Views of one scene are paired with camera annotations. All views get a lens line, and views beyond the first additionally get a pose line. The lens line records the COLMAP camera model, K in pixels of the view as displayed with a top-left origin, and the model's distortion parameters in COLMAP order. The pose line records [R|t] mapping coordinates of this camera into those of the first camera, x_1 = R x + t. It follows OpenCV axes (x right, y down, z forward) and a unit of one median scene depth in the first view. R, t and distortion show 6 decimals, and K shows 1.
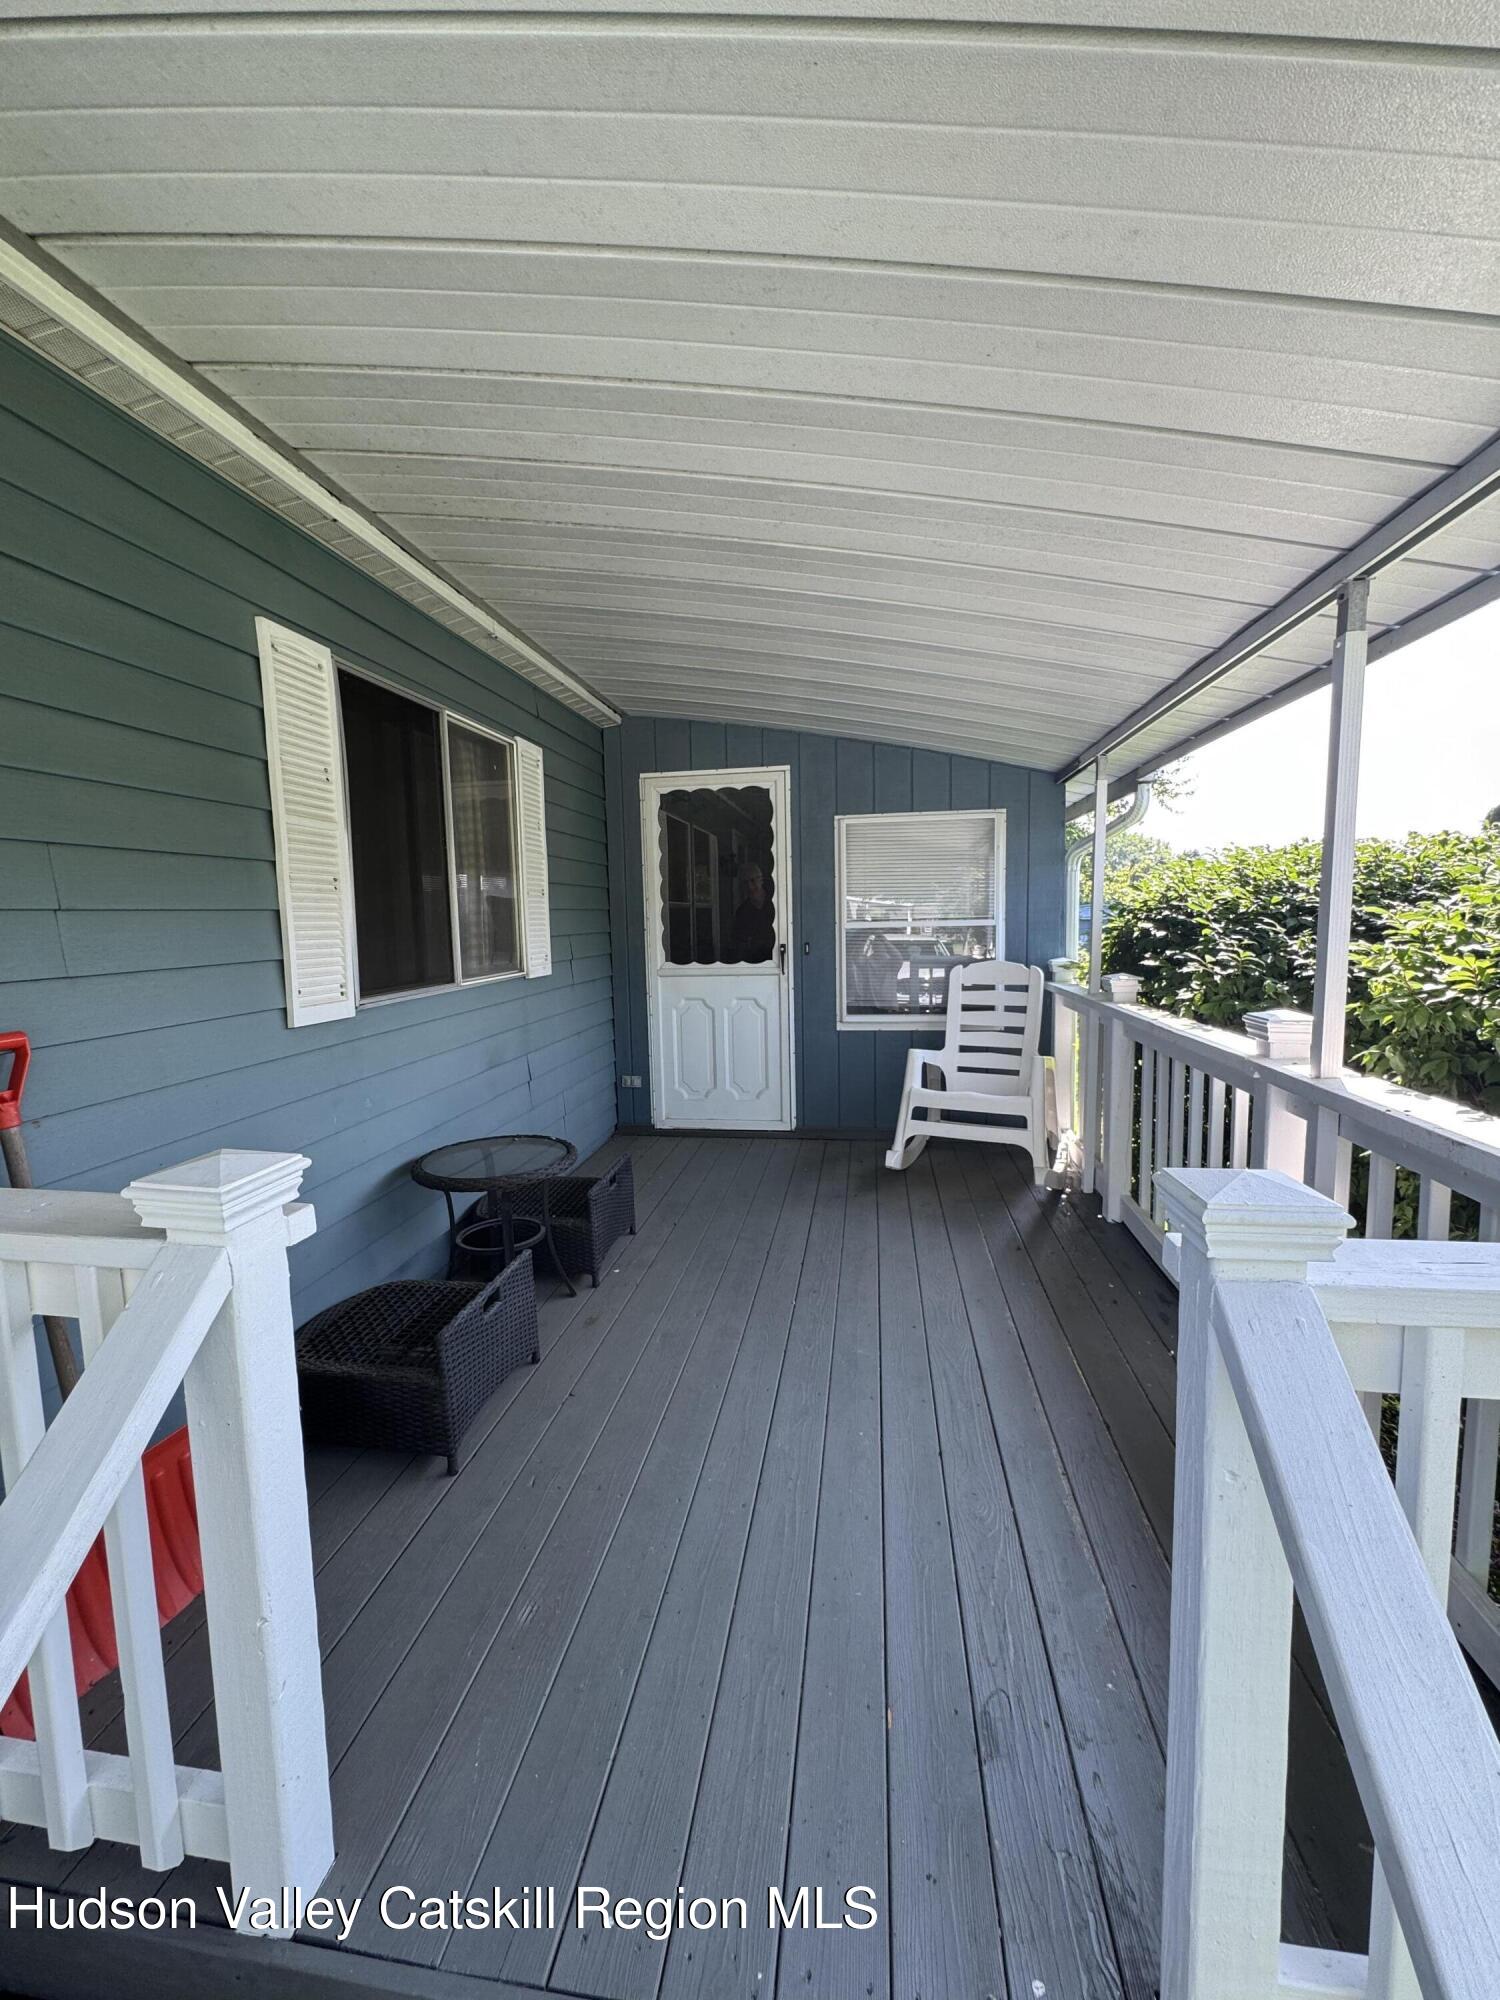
lens RADIAL K [[795.1, 0, 750.0], [0, 795.1, 1000.0], [0, 0, 1]] dist [-0.000081, 0.000084]
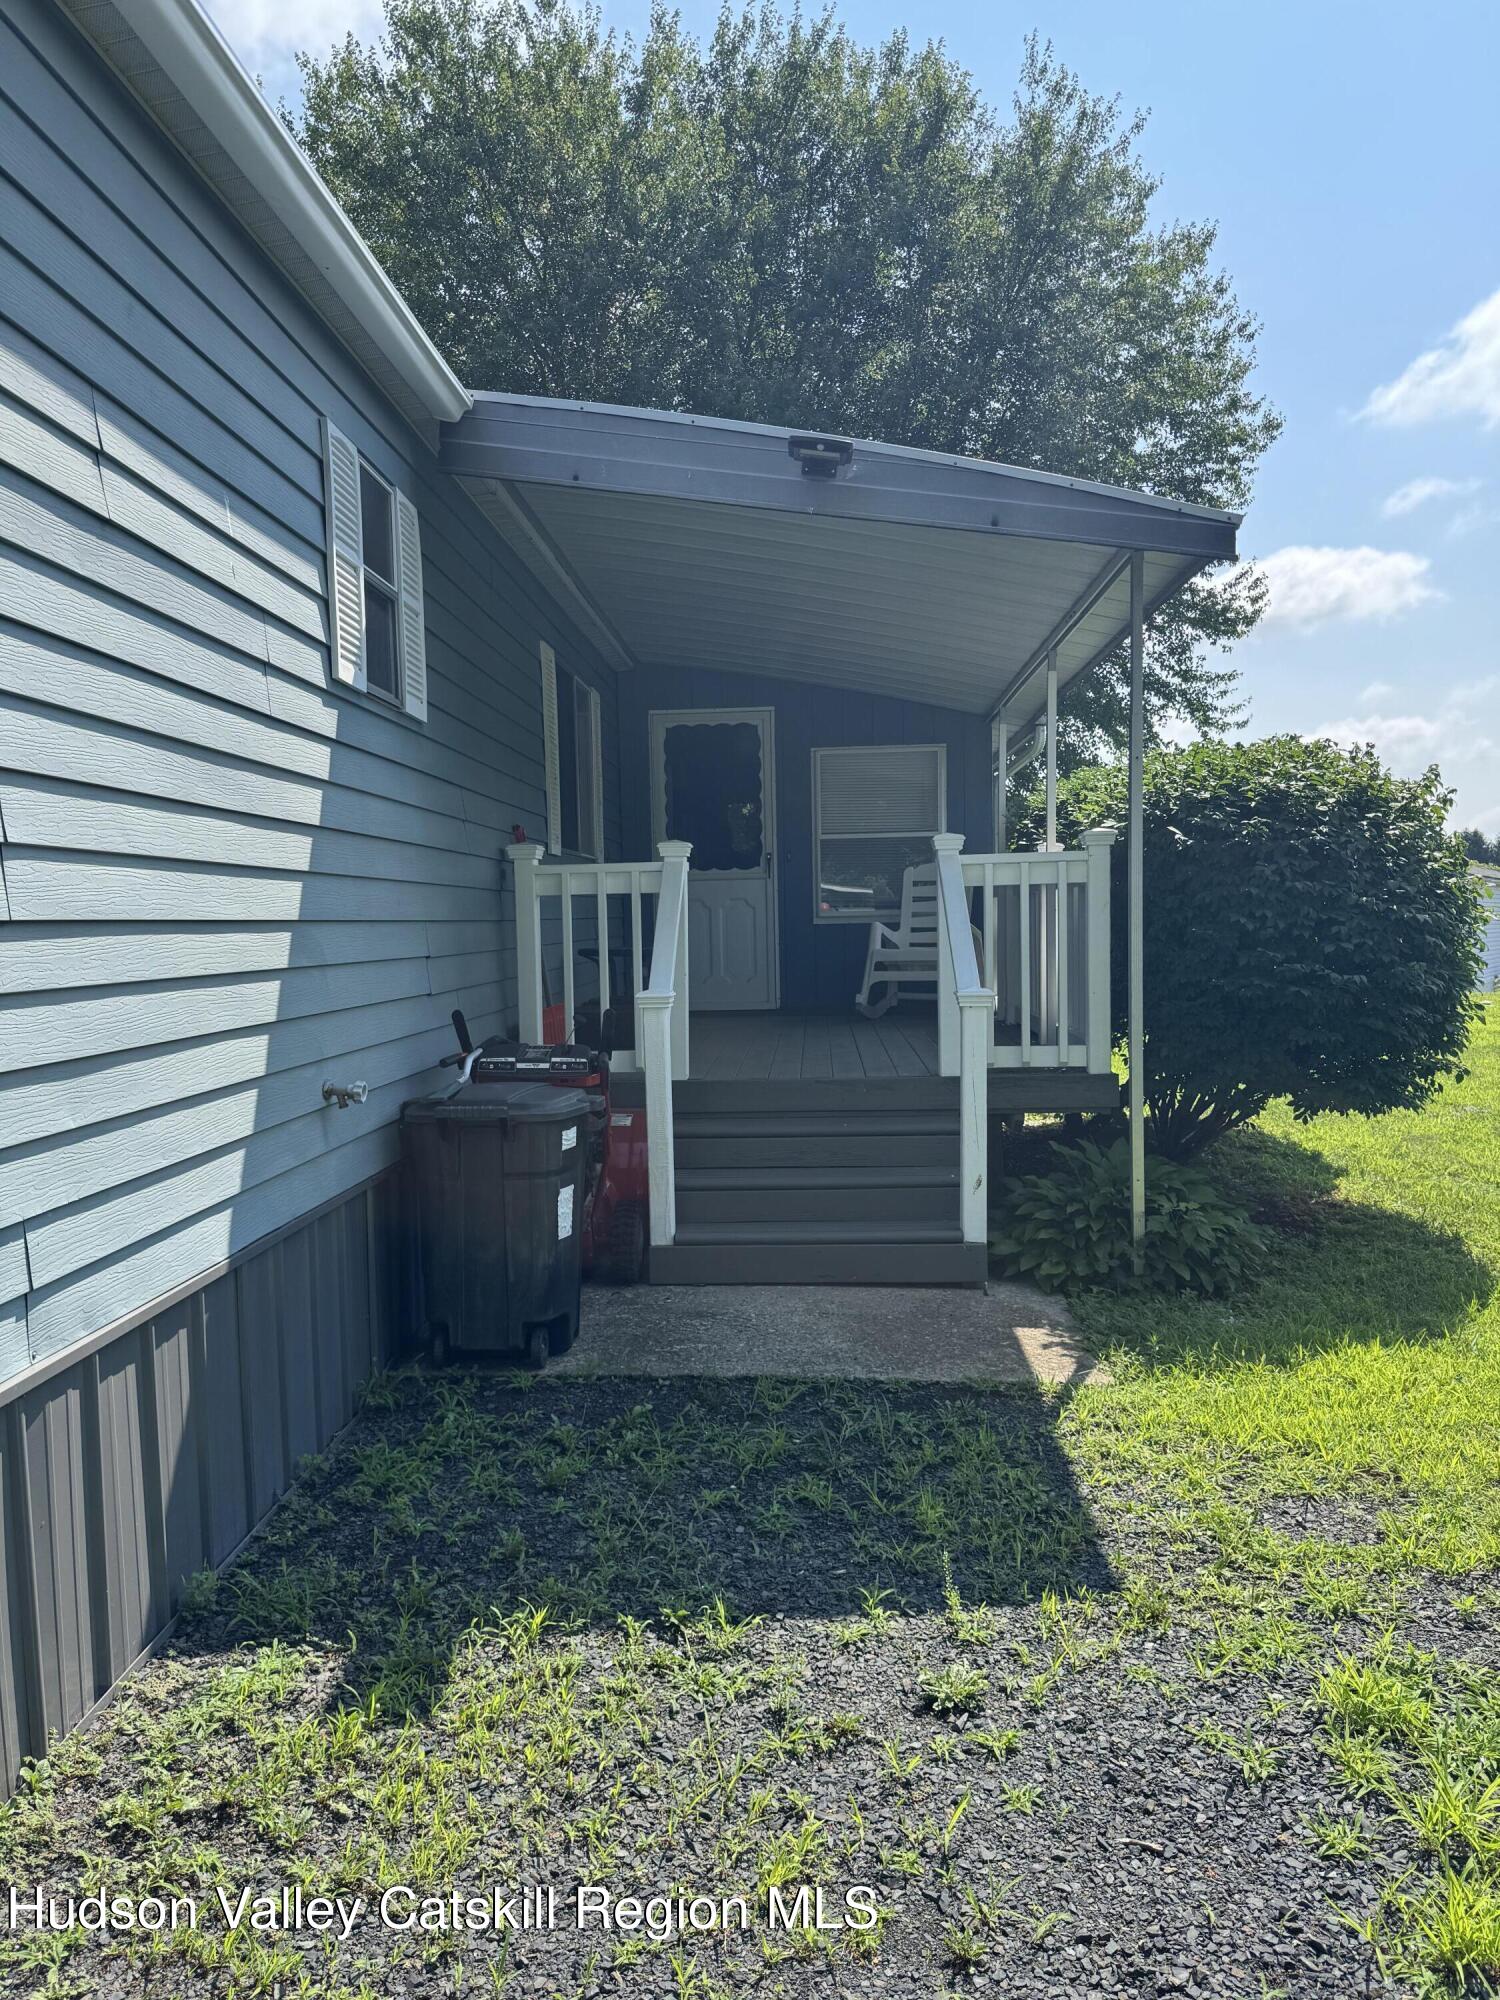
lens RADIAL K [[1314.6, 0, 750.0], [0, 1314.6, 1000.0], [0, 0, 1]] dist [0.000328, -0.001178]
pose [[0.995439, -0.005789, 0.095227, -0.185679], [0.009489, 0.999216, -0.038440, 0.239026], [-0.094929, 0.039168, 0.994713, -1.013505]]
